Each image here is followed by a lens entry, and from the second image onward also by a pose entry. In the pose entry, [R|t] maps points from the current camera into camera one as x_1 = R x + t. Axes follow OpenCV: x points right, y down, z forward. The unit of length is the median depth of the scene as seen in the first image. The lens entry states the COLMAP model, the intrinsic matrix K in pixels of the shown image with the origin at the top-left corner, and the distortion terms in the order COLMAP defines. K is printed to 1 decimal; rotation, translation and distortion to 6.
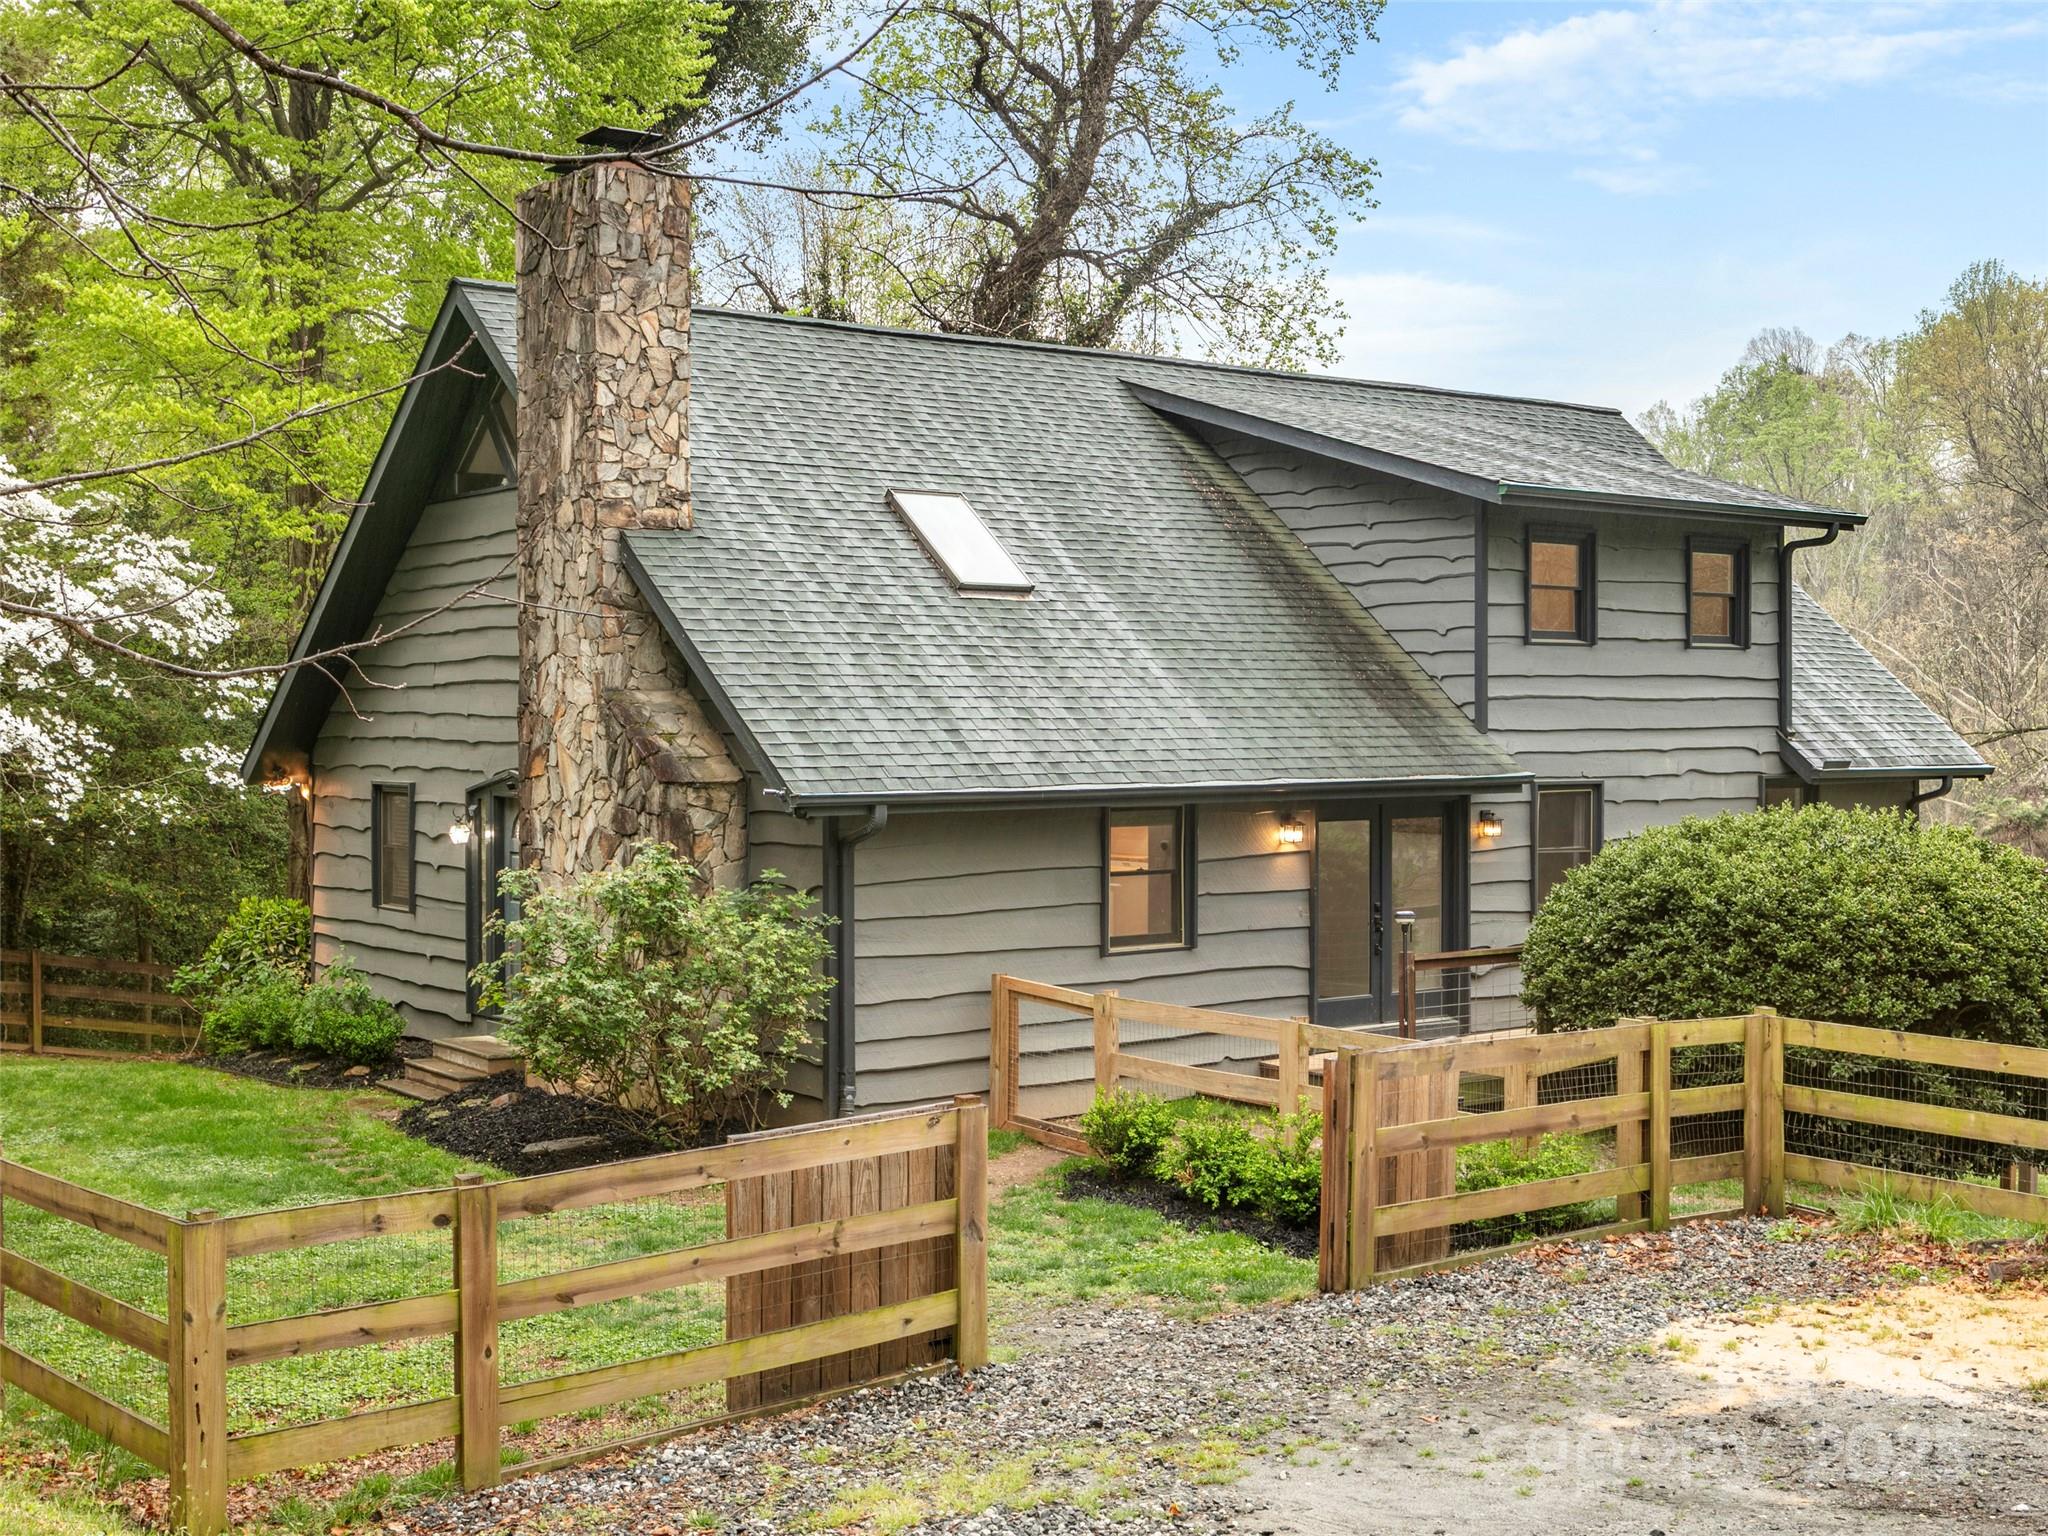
lens RADIAL K [[2433.0, 0, 989.6], [0, 2433.0, 764.7], [0, 0, 1]] dist [-0.026942, 0.011310]
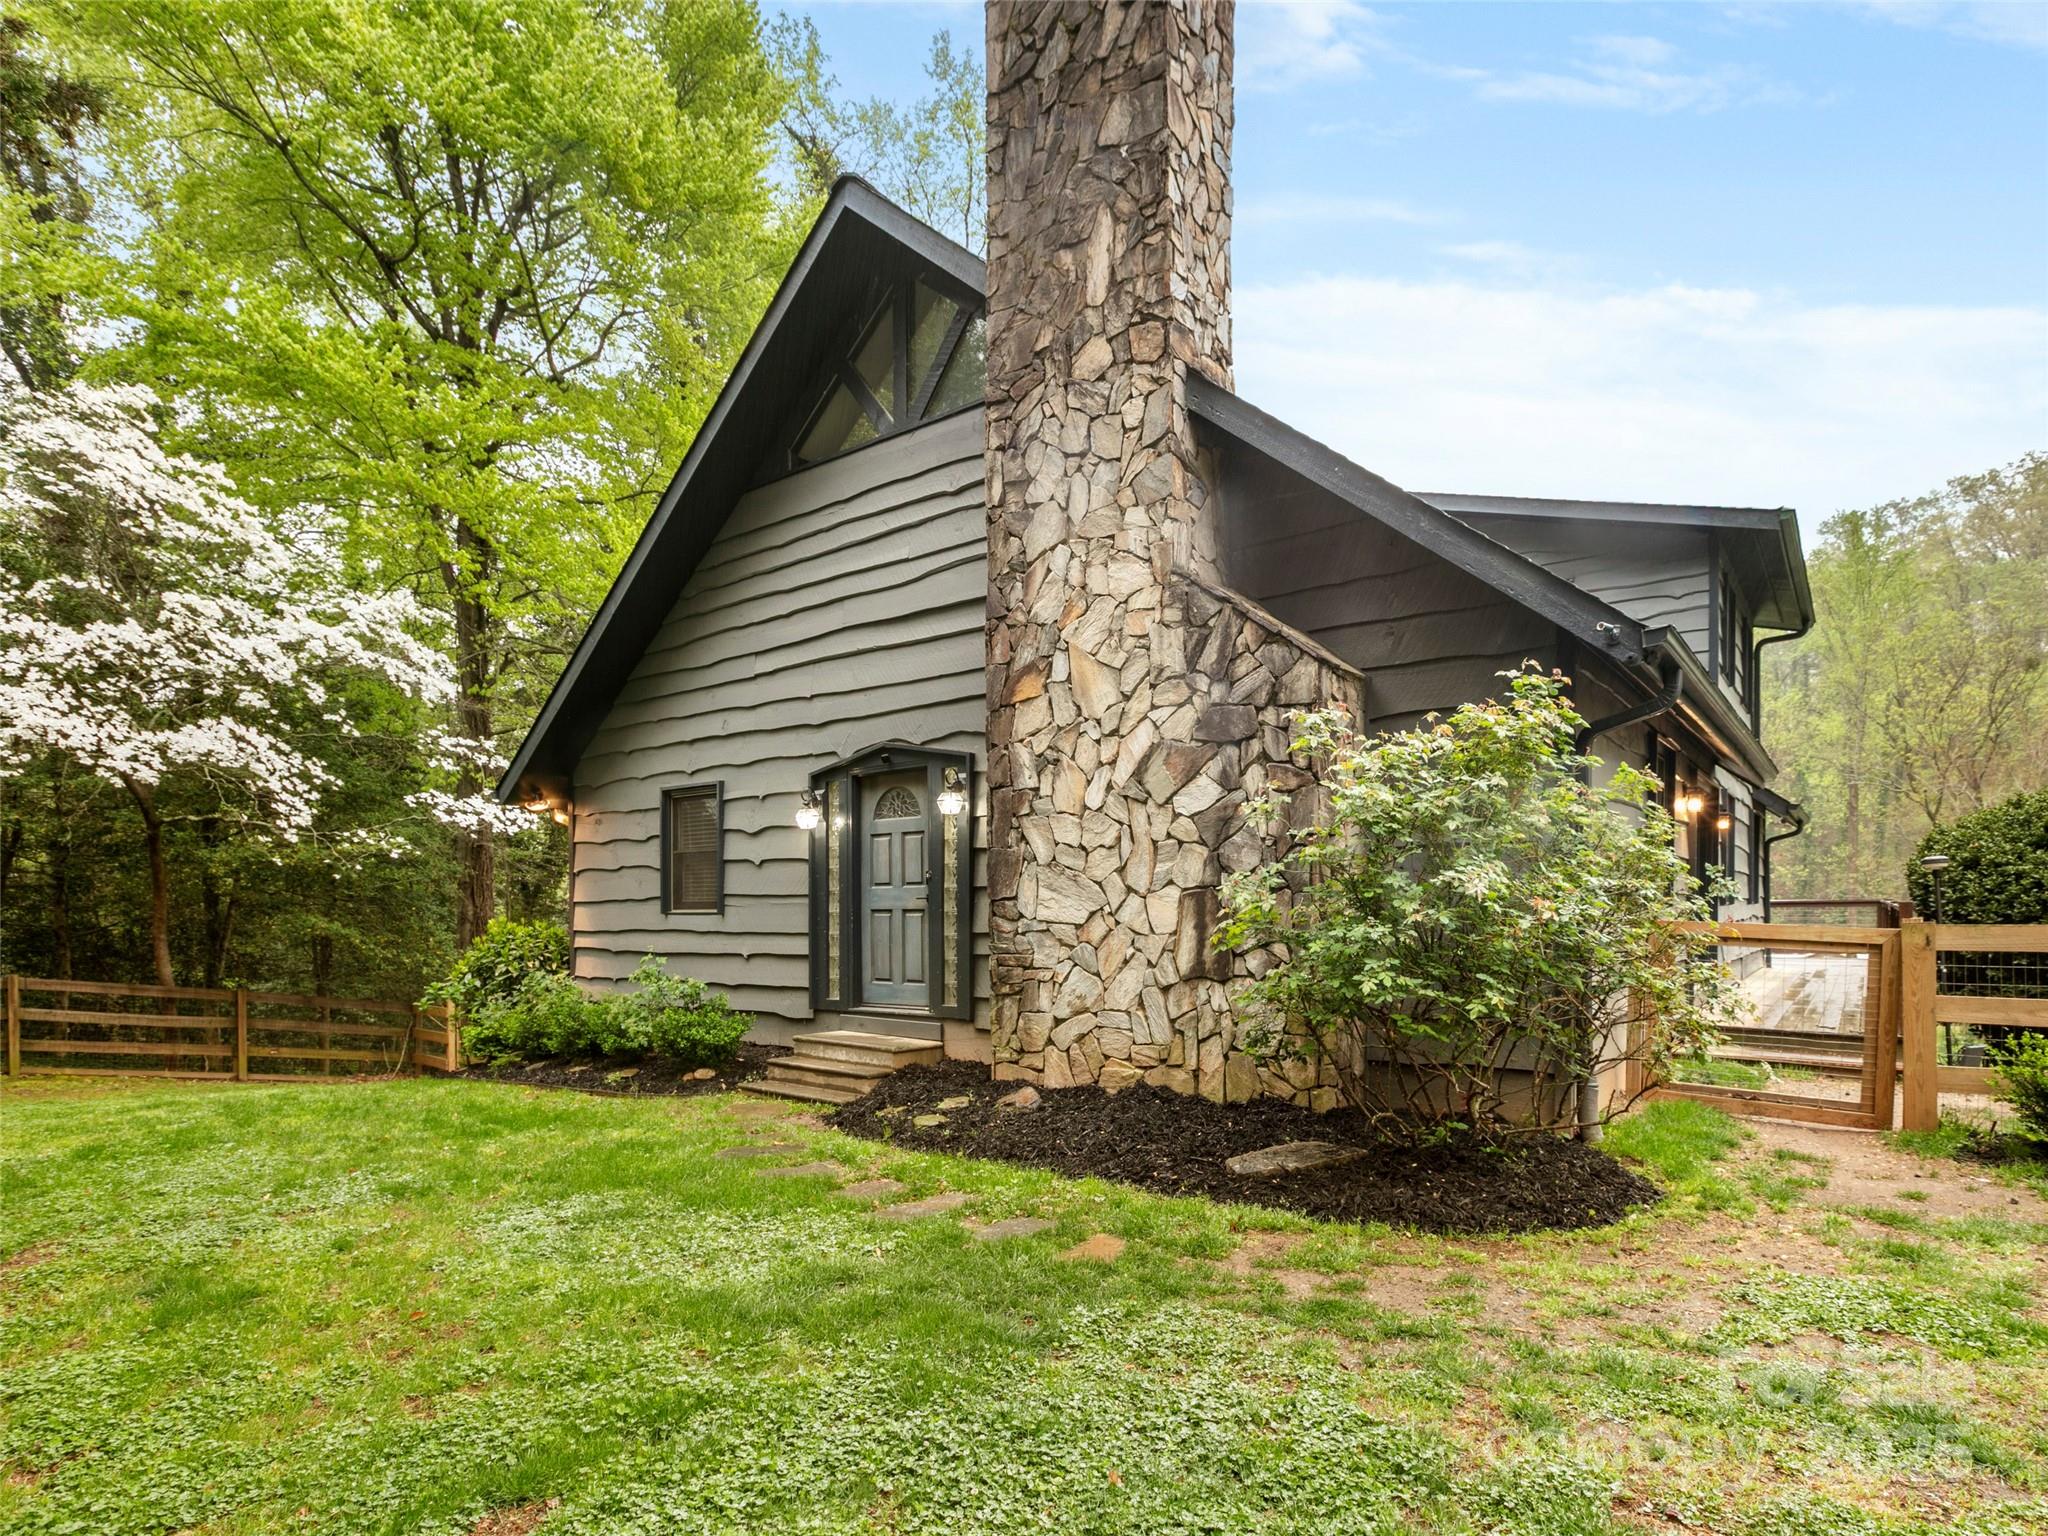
lens RADIAL K [[1091.6, 0, 1040.0], [0, 1091.6, 913.6], [0, 0, 1]] dist [0.001973, 0.000833]
pose [[0.959391, -0.005343, 0.282029, -0.289308], [0.009428, 0.999869, -0.013132, 0.082829], [-0.281922, 0.015258, 0.959316, 0.652402]]
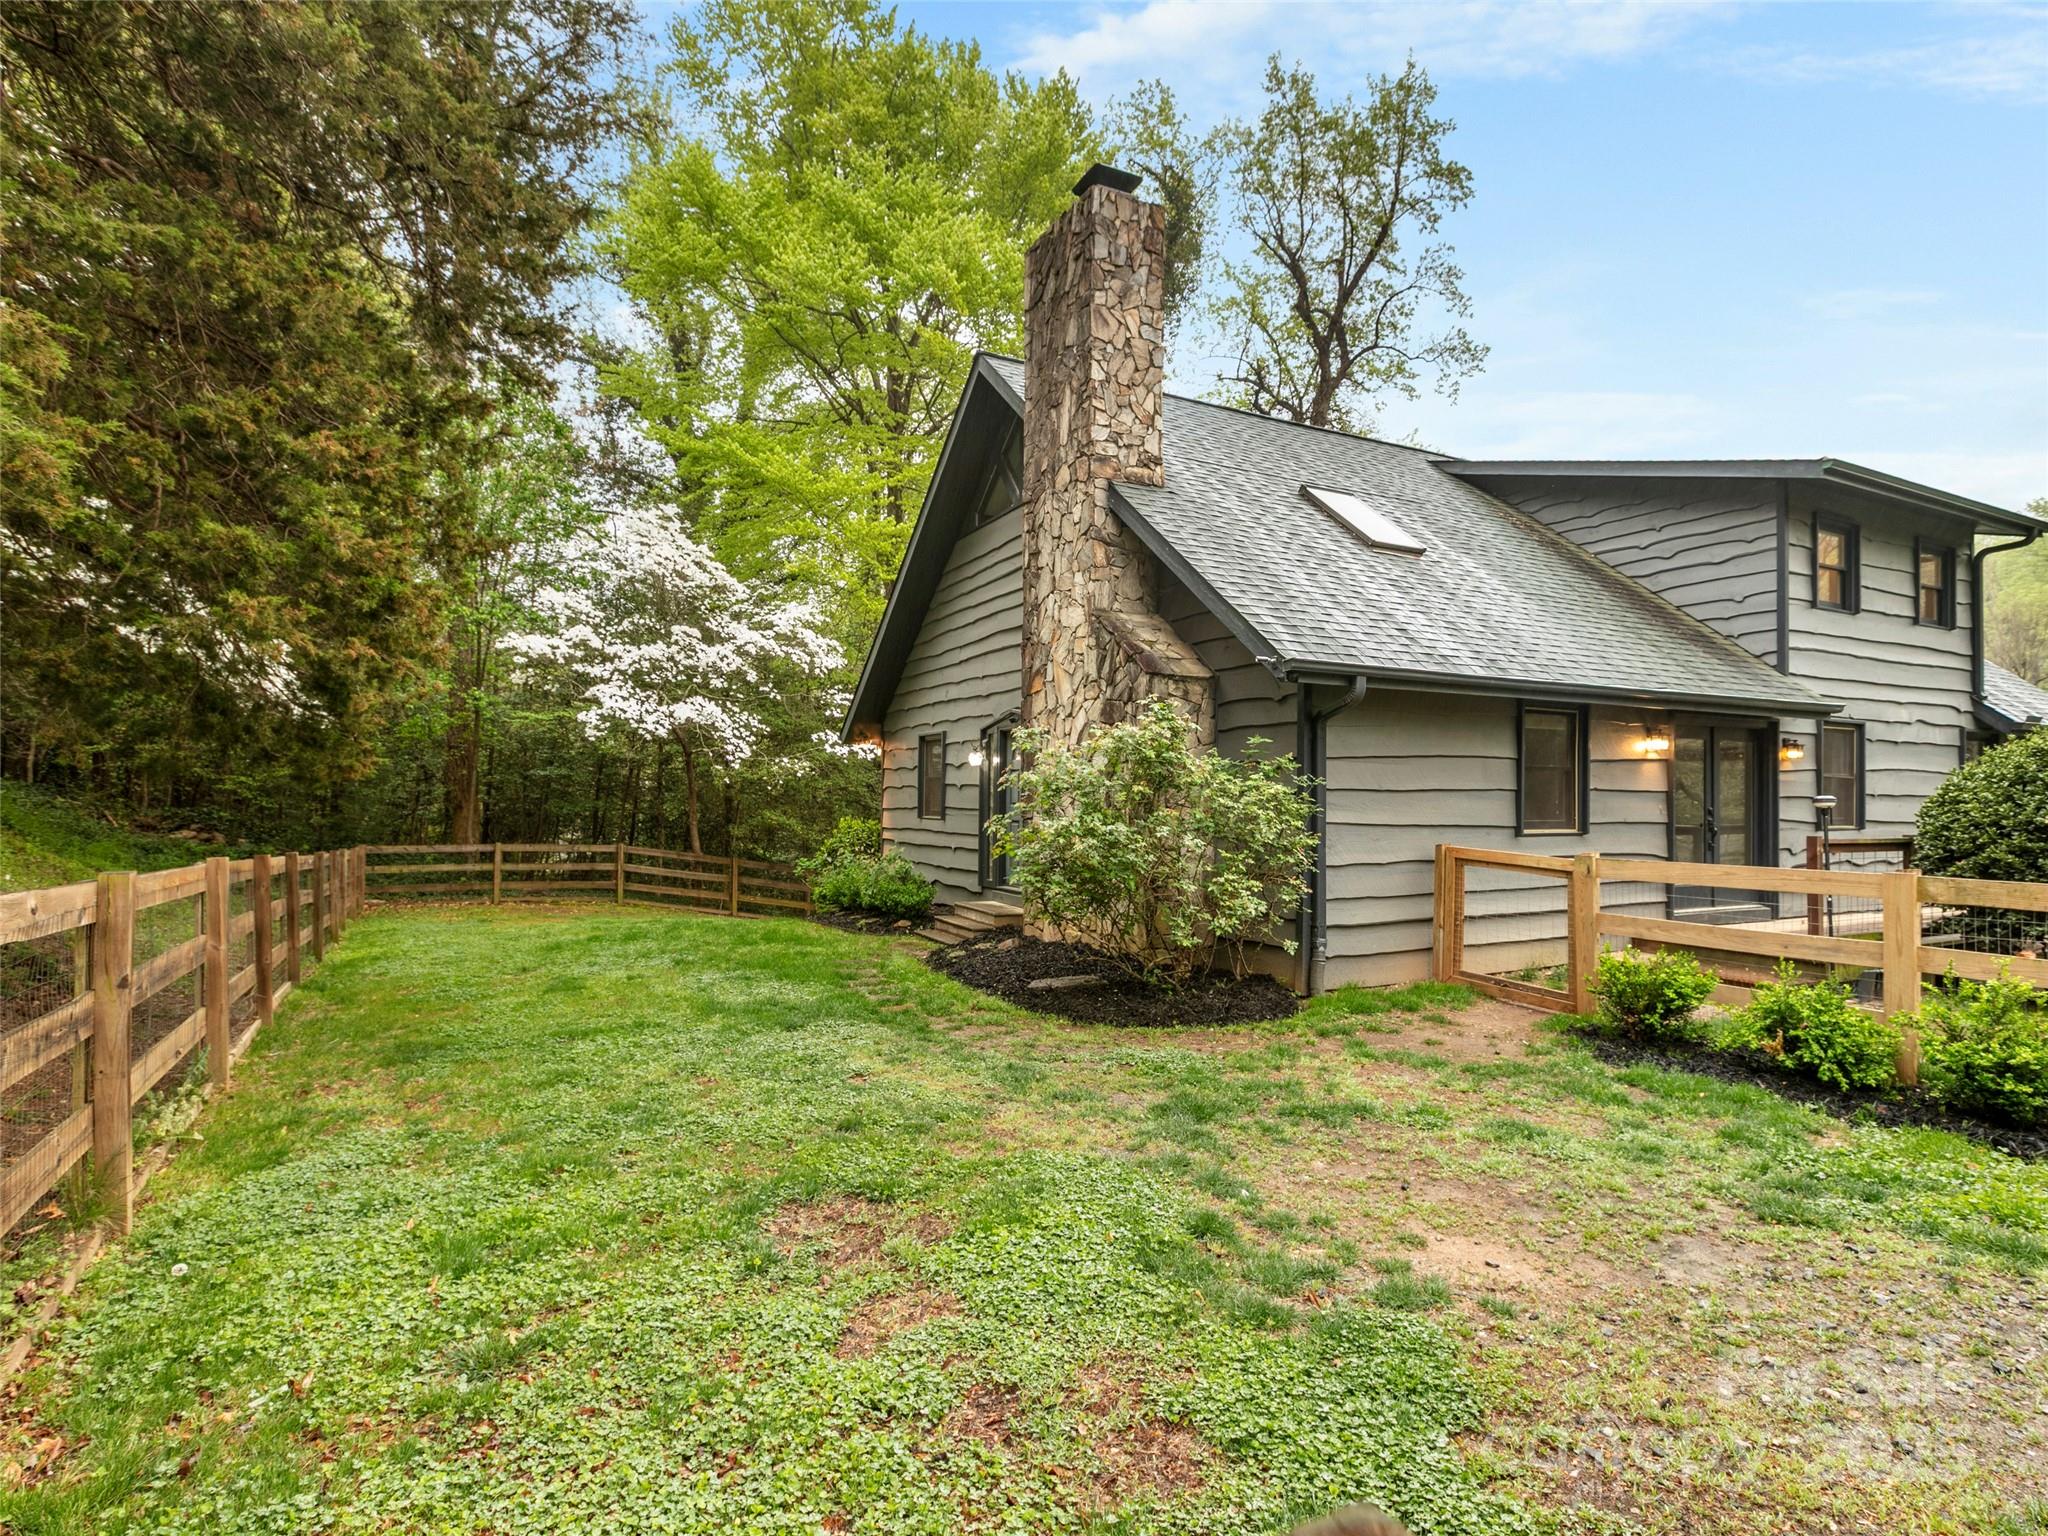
lens RADIAL K [[1044.6, 0, 1021.9], [0, 1044.6, 773.9], [0, 0, 1]] dist [0.001395, 0.000245]
pose [[0.986018, 0.005732, -0.166540, -0.102712], [-0.012739, 0.999077, -0.041033, 0.071595], [0.166151, 0.042581, 0.985181, 0.461632]]
